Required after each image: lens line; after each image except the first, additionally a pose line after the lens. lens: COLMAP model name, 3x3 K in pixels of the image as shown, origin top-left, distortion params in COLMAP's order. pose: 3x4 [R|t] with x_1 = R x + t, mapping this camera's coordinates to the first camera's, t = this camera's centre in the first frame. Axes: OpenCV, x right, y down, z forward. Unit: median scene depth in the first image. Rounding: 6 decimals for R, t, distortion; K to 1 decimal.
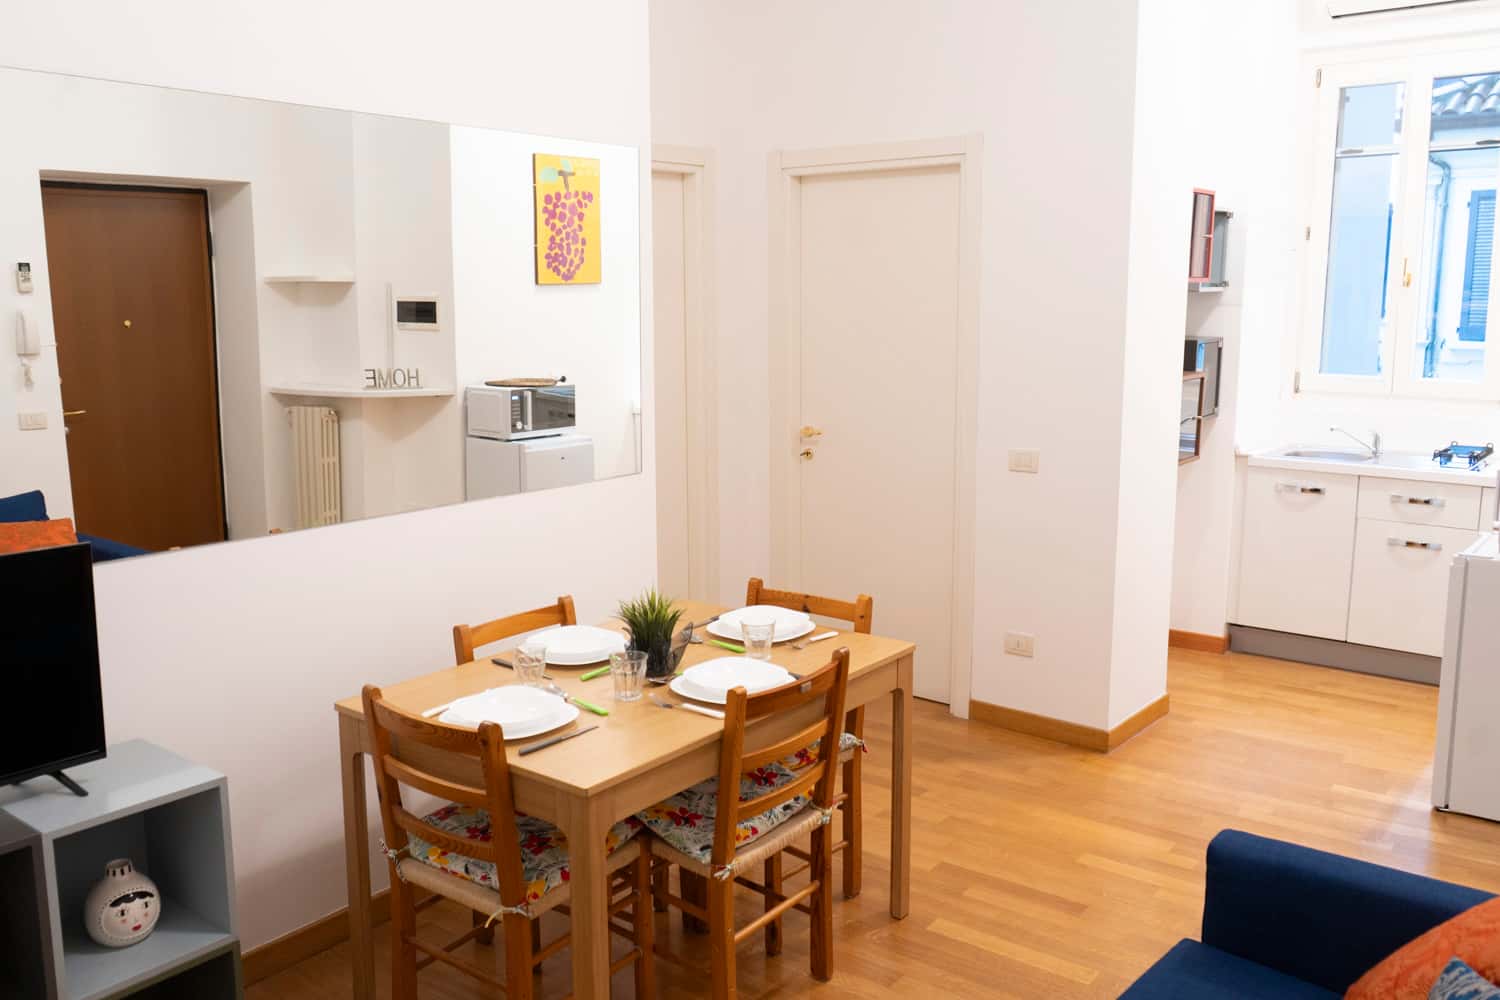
lens RADIAL K [[1217.2, 0, 750.0], [0, 1217.2, 500.0], [0, 0, 1]] dist [-0.009325, -0.005186]
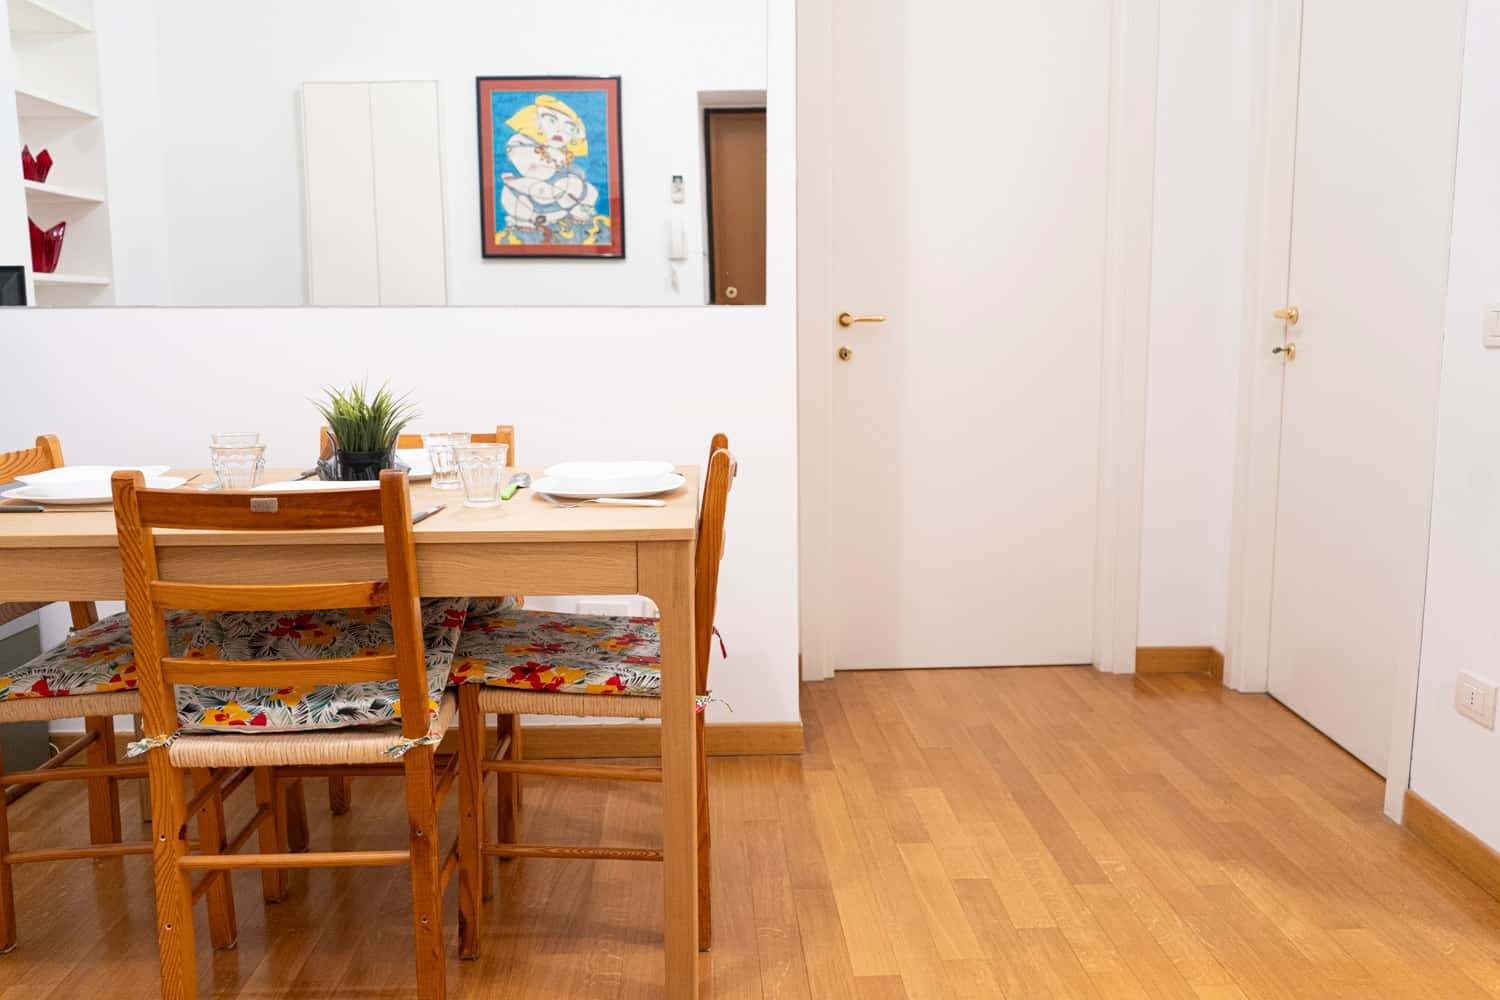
lens RADIAL K [[1190.6, 0, 753.4], [0, 1190.6, 493.6], [0, 0, 1]] dist [-0.001720, 0.005837]
pose [[0.655165, 0.114872, -0.746701, 0.368850], [-0.127351, 0.991022, 0.040719, 0.050623], [0.744674, 0.068415, 0.663912, 0.432438]]
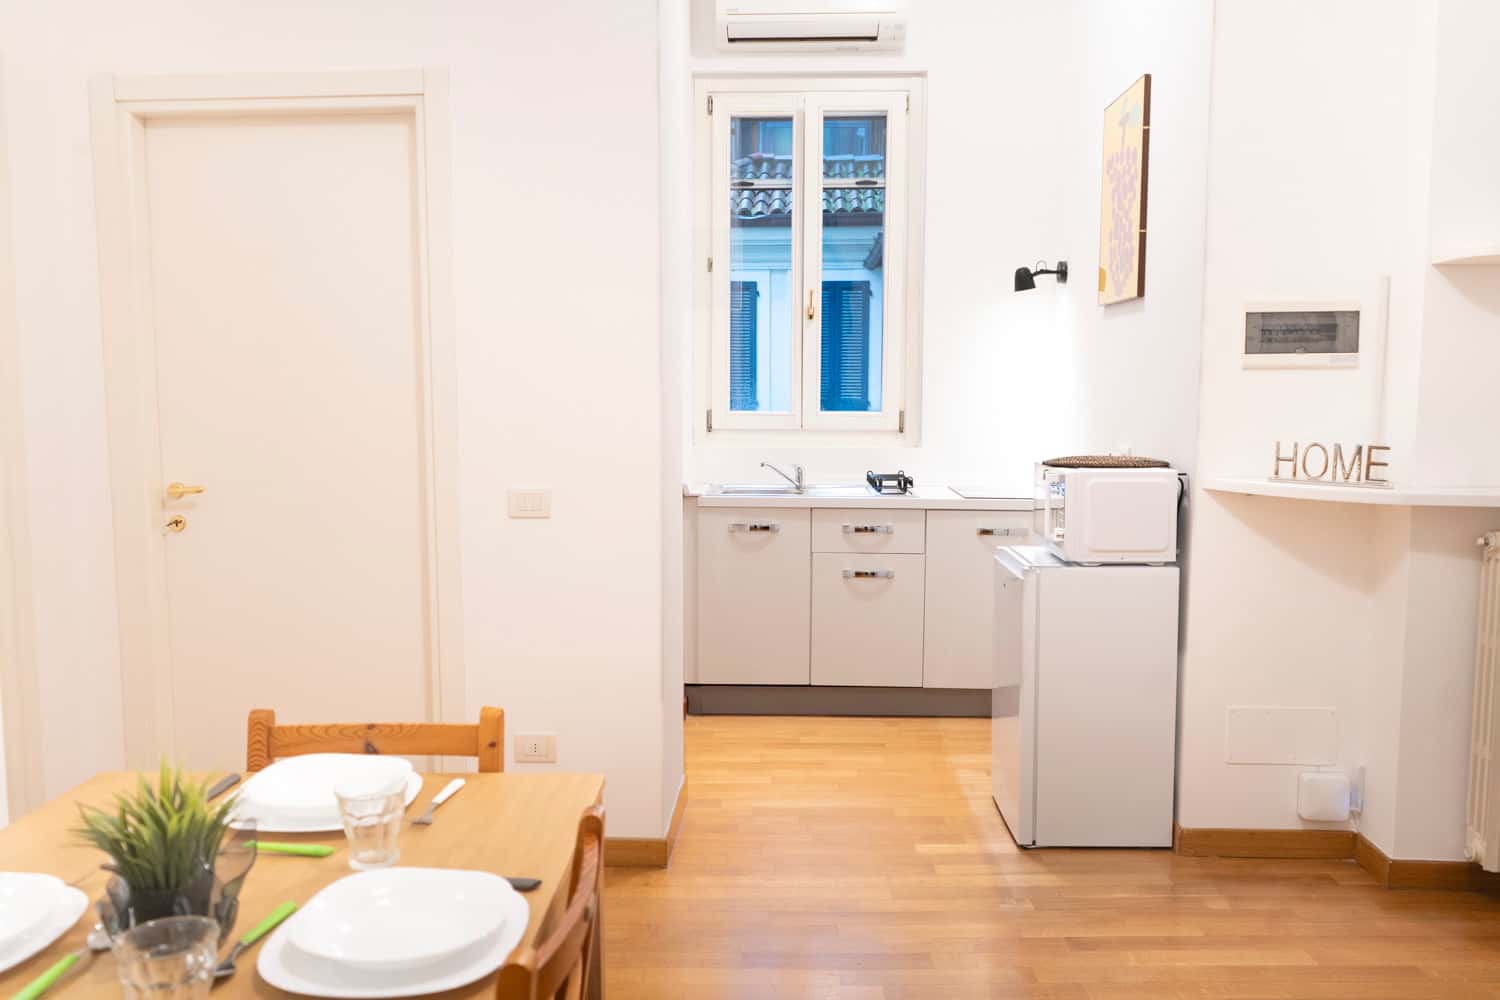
lens RADIAL K [[1190.6, 0, 753.4], [0, 1190.6, 493.6], [0, 0, 1]] dist [-0.001720, 0.005837]
pose [[0.807315, -0.050486, 0.587957, -0.092540], [0.097110, 0.994117, -0.047978, 0.010083], [-0.582075, 0.095830, 0.807468, 0.300313]]
